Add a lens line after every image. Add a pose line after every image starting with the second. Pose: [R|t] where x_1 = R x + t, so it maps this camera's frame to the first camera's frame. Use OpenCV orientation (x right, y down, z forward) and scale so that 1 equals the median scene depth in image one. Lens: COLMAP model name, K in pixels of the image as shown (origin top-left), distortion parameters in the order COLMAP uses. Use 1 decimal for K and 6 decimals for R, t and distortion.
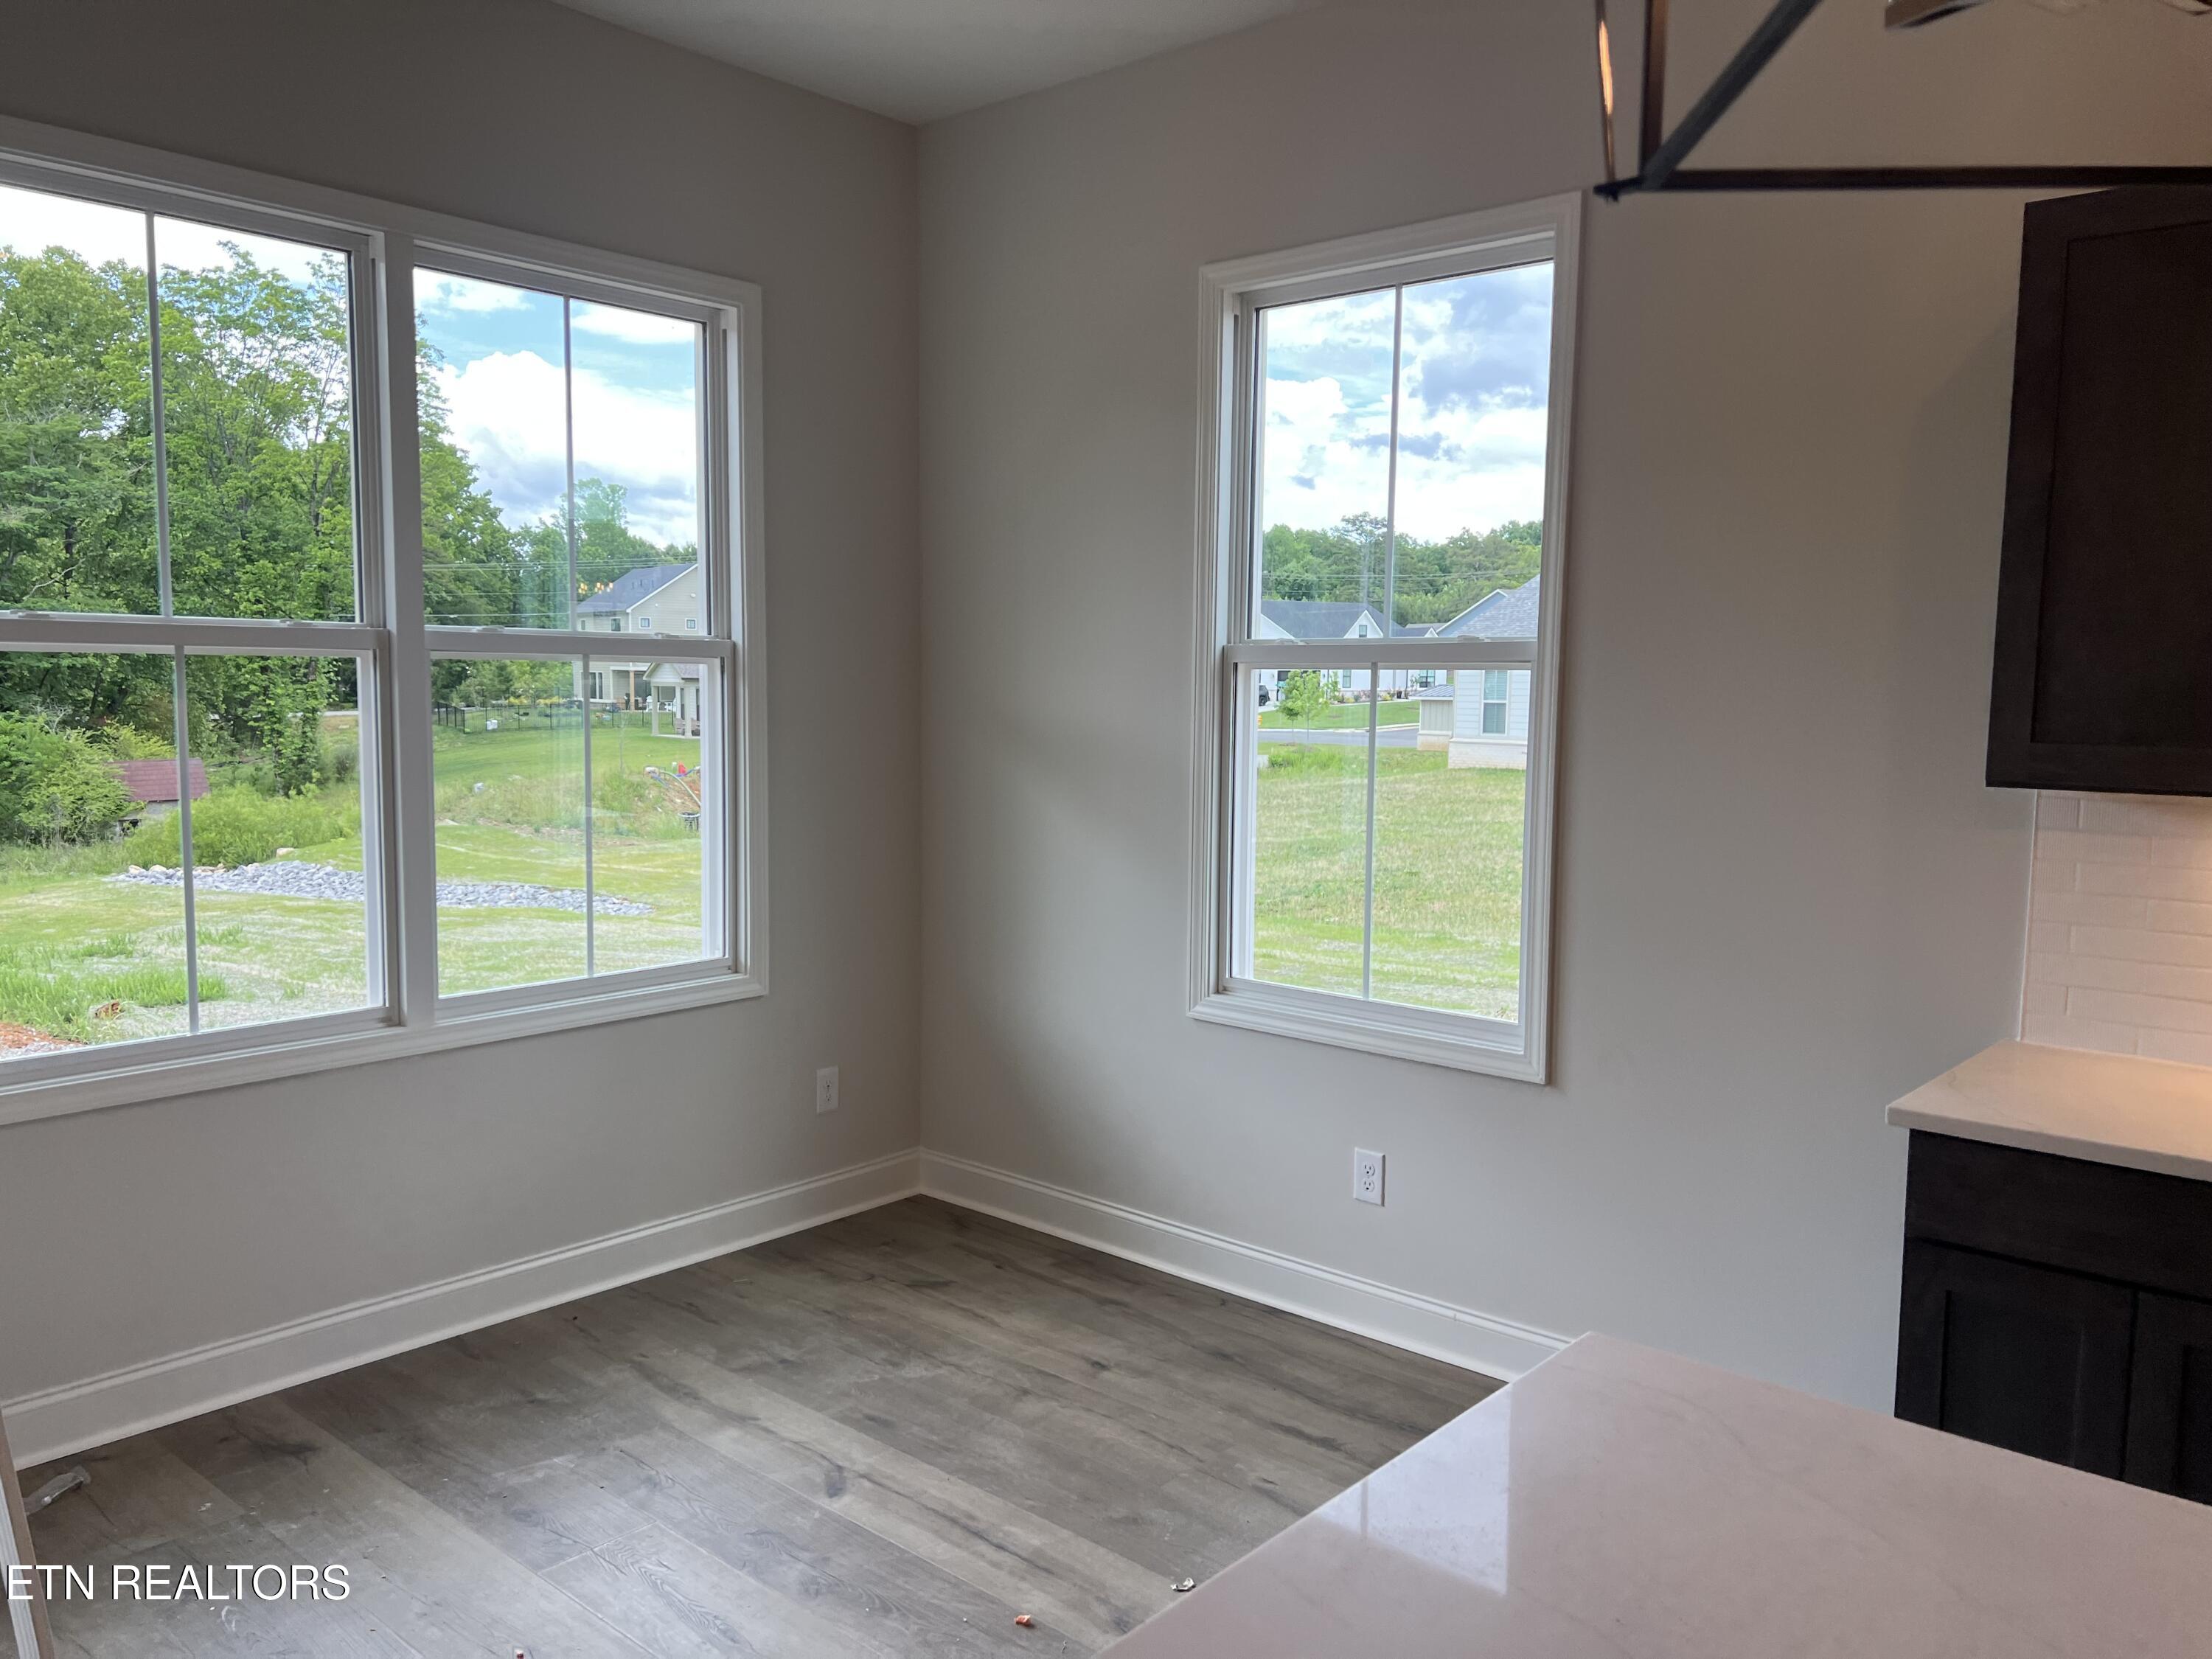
lens RADIAL K [[1647.9, 0, 1094.5], [0, 1647.9, 843.0], [0, 0, 1]] dist [0.012955, 0.006236]
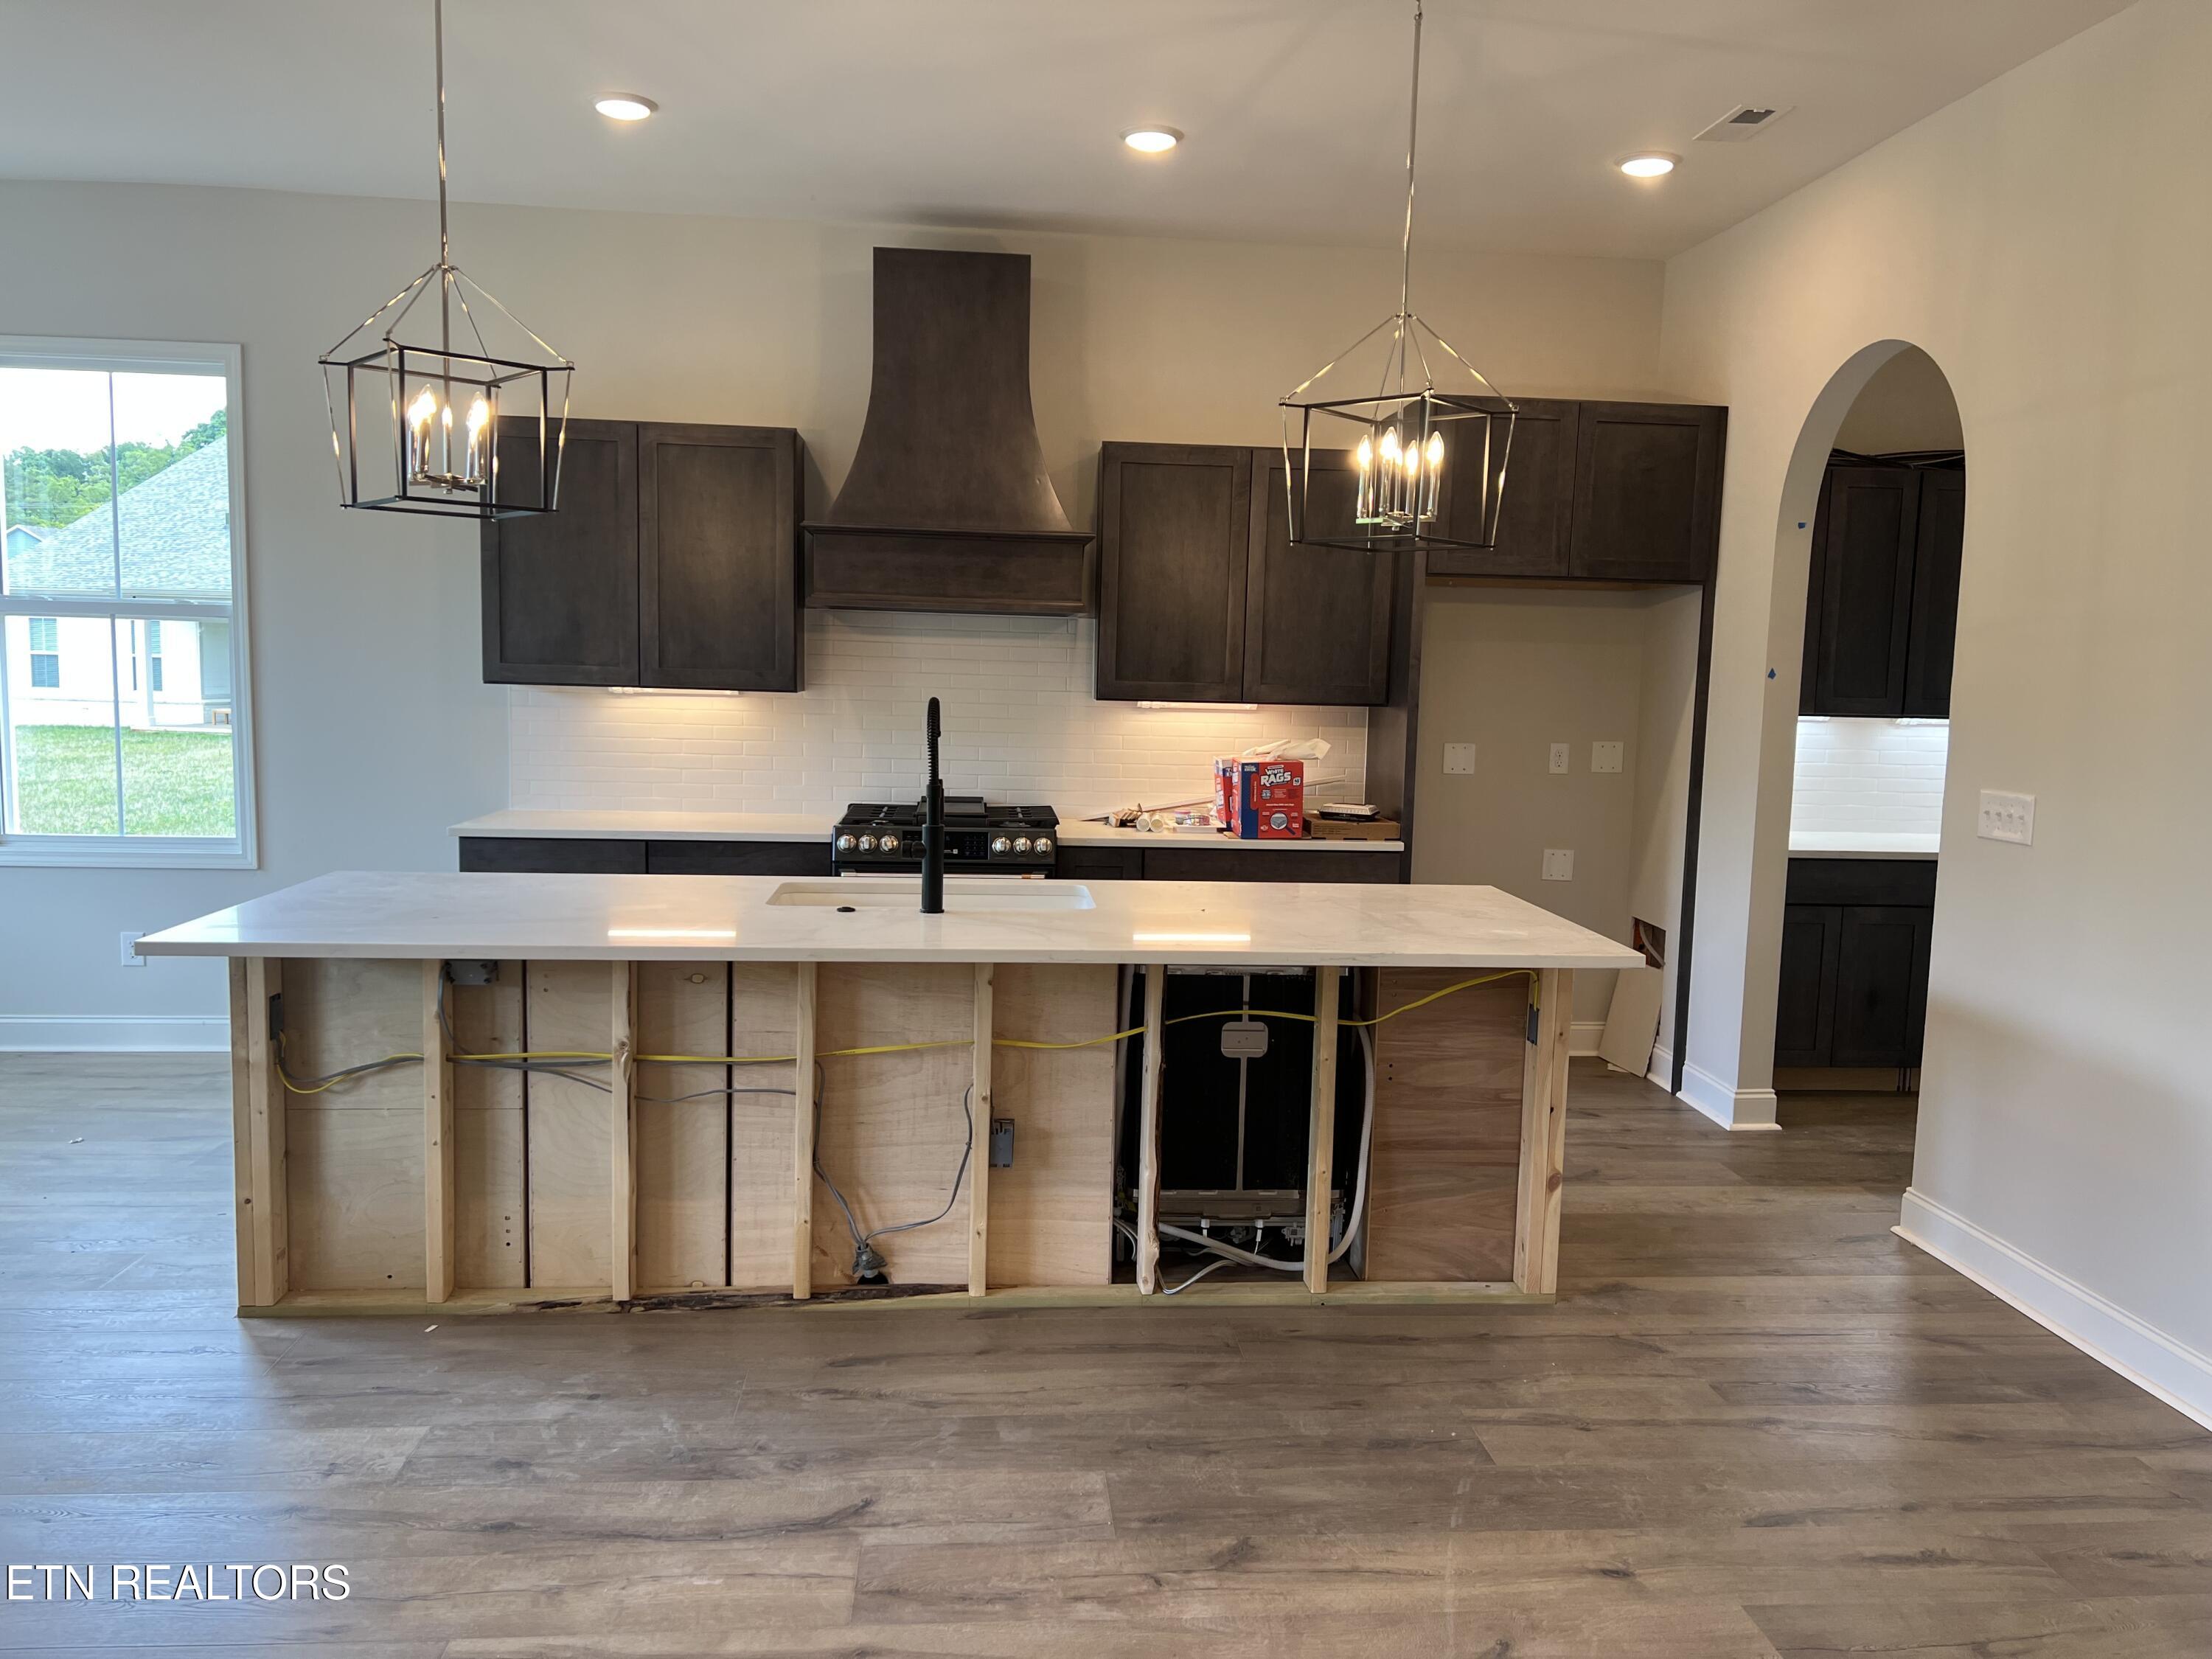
lens RADIAL K [[1651.8, 0, 1109.5], [0, 1651.8, 838.7], [0, 0, 1]] dist [0.063170, -0.076076]
pose [[0.686739, -0.073178, 0.723212, -0.318375], [0.056863, 0.997279, 0.046915, 0.073818], [-0.724677, 0.008906, 0.689031, -0.712916]]
